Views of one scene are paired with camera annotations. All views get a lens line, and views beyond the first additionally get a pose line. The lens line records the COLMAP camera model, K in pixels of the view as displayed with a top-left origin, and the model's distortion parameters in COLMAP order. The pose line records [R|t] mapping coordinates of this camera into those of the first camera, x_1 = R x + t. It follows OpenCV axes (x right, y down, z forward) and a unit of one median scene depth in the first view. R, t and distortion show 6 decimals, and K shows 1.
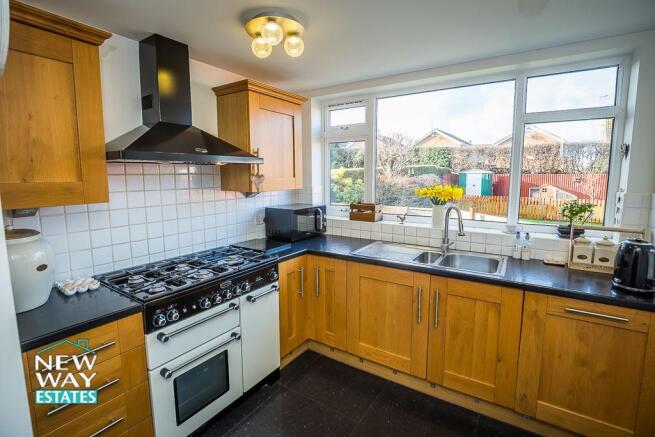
lens RADIAL K [[300.8, 0, 328.7], [0, 300.8, 211.1], [0, 0, 1]] dist [-0.020135, 0.000237]
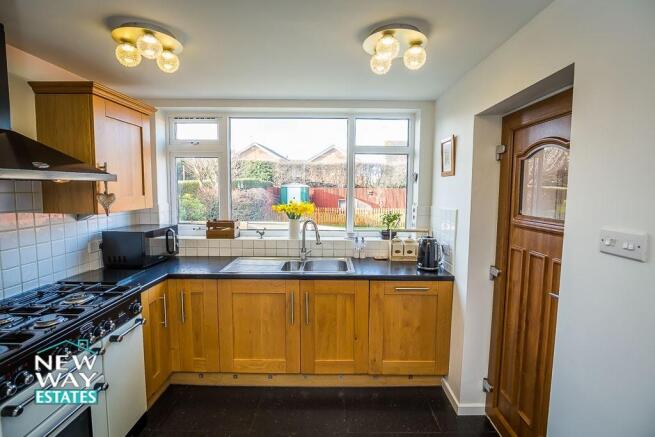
lens RADIAL K [[306.2, 0, 327.6], [0, 306.2, 216.5], [0, 0, 1]] dist [-0.020828, 0.000578]
pose [[0.847688, -0.040730, 0.528929, -0.162609], [0.054861, 0.998433, -0.011040, -0.012253], [-0.527650, 0.038376, 0.848595, -0.058670]]
